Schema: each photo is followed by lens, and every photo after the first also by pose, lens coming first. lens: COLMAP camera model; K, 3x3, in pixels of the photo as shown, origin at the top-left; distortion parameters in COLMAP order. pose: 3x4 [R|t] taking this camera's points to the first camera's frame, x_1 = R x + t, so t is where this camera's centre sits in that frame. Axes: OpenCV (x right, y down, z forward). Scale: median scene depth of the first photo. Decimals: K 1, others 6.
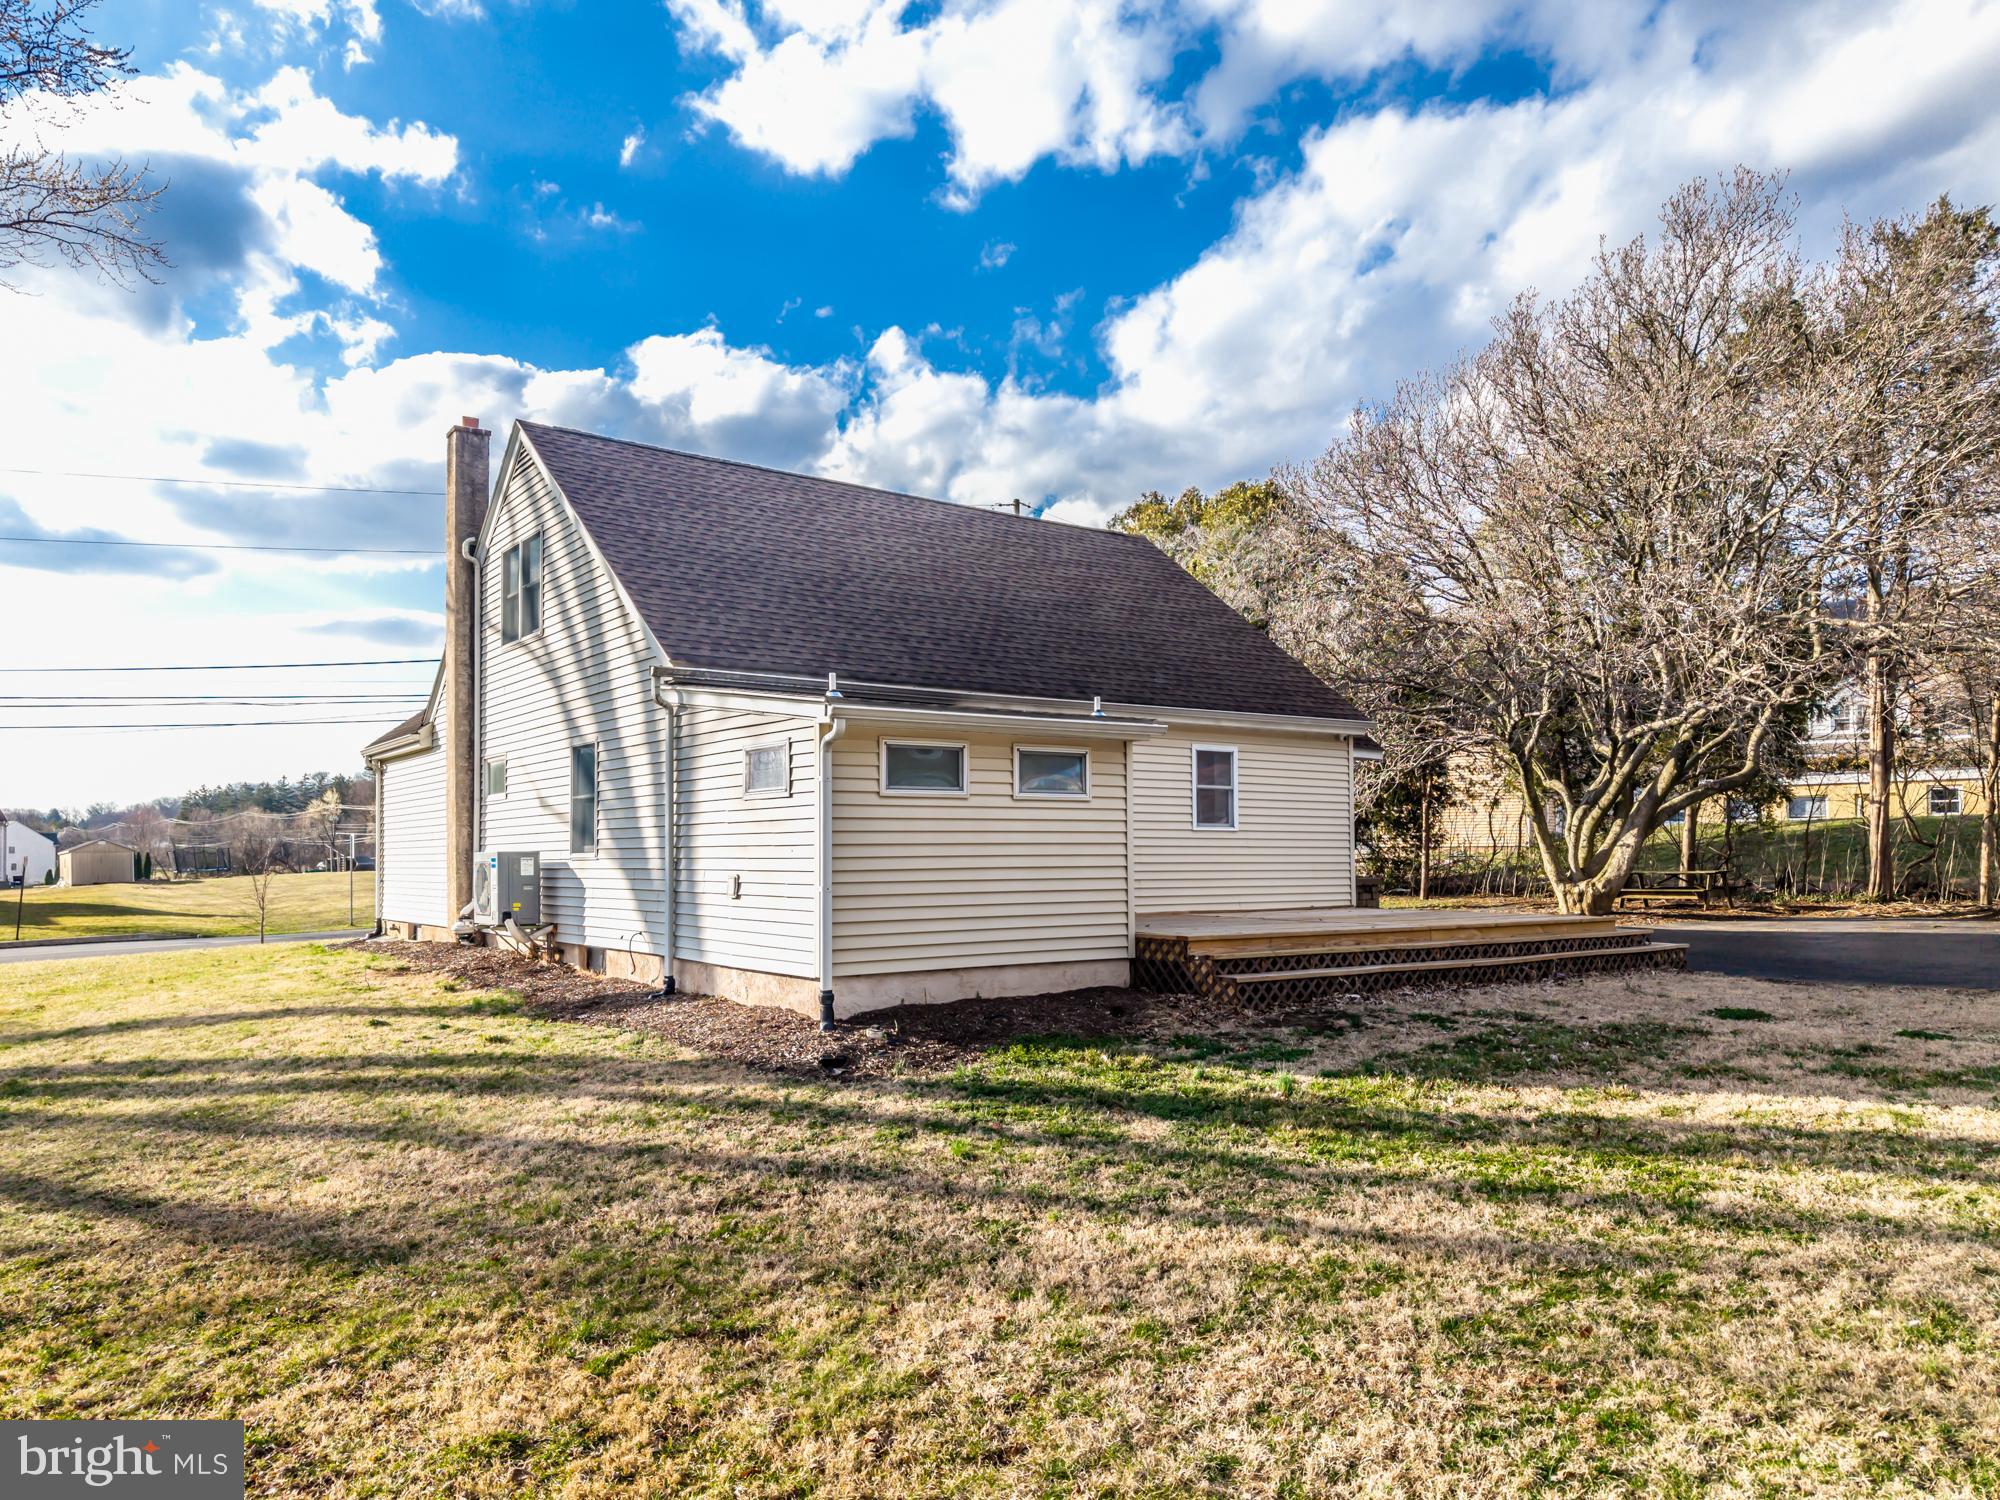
lens RADIAL K [[1406.5, 0, 998.3], [0, 1406.5, 814.4], [0, 0, 1]] dist [-0.001848, -0.003854]
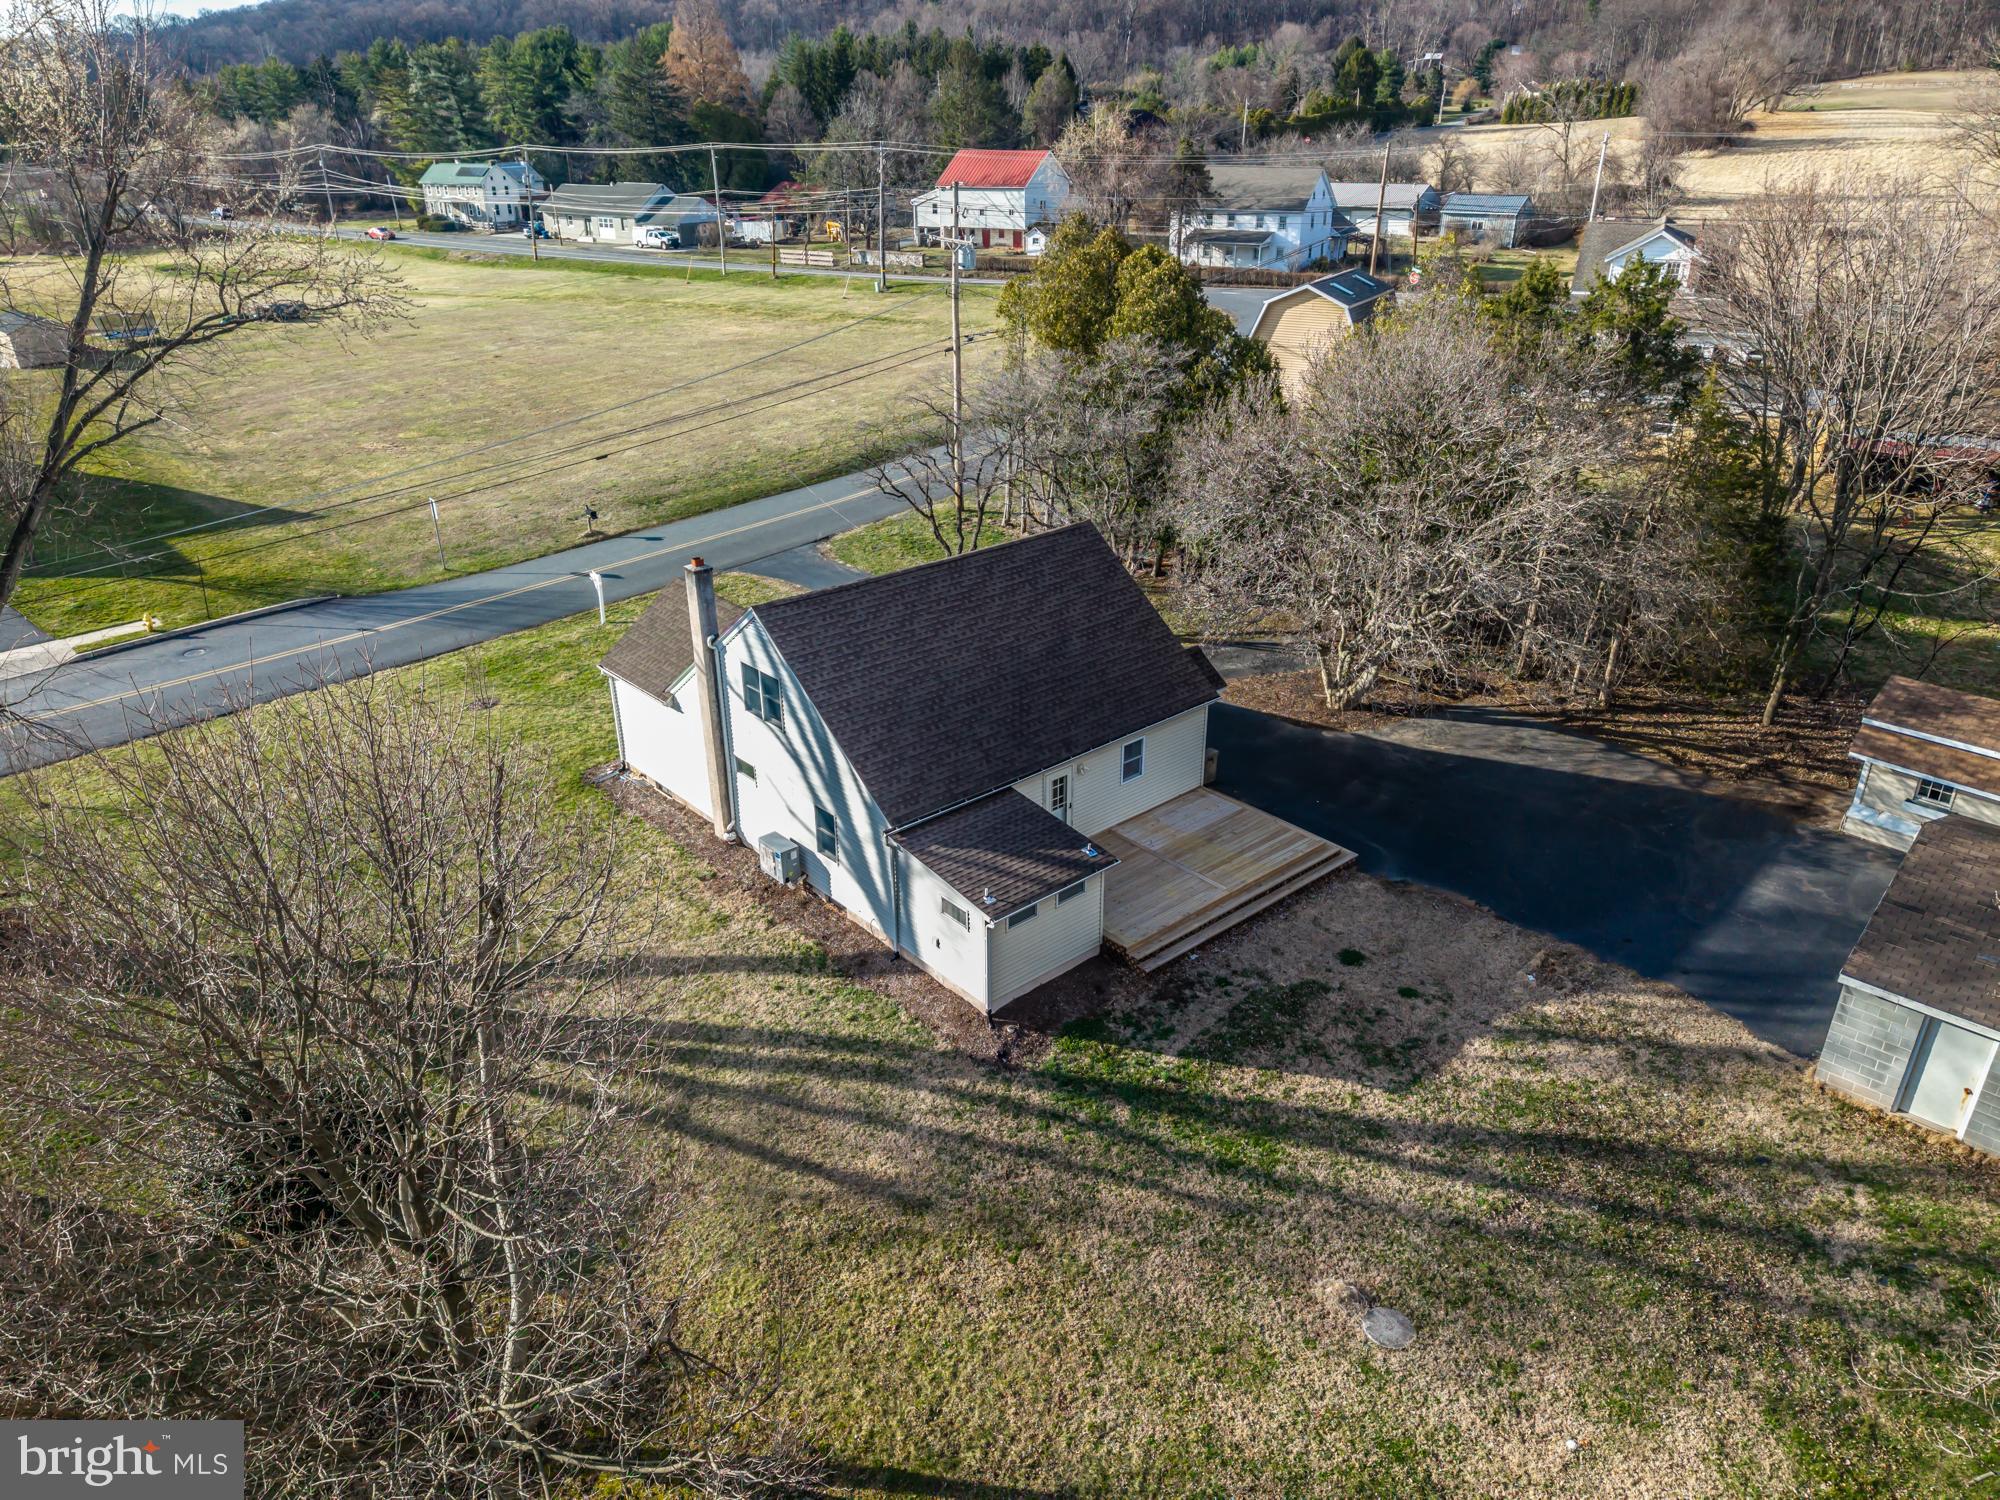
lens RADIAL K [[1353.7, 0, 1004.0], [0, 1353.7, 749.5], [0, 0, 1]] dist [0.037874, -0.033409]
pose [[0.995573, -0.043089, 0.083533, -0.198797], [0.001393, 0.895395, 0.445270, -0.983573], [-0.093981, -0.443183, 0.891491, -0.700886]]
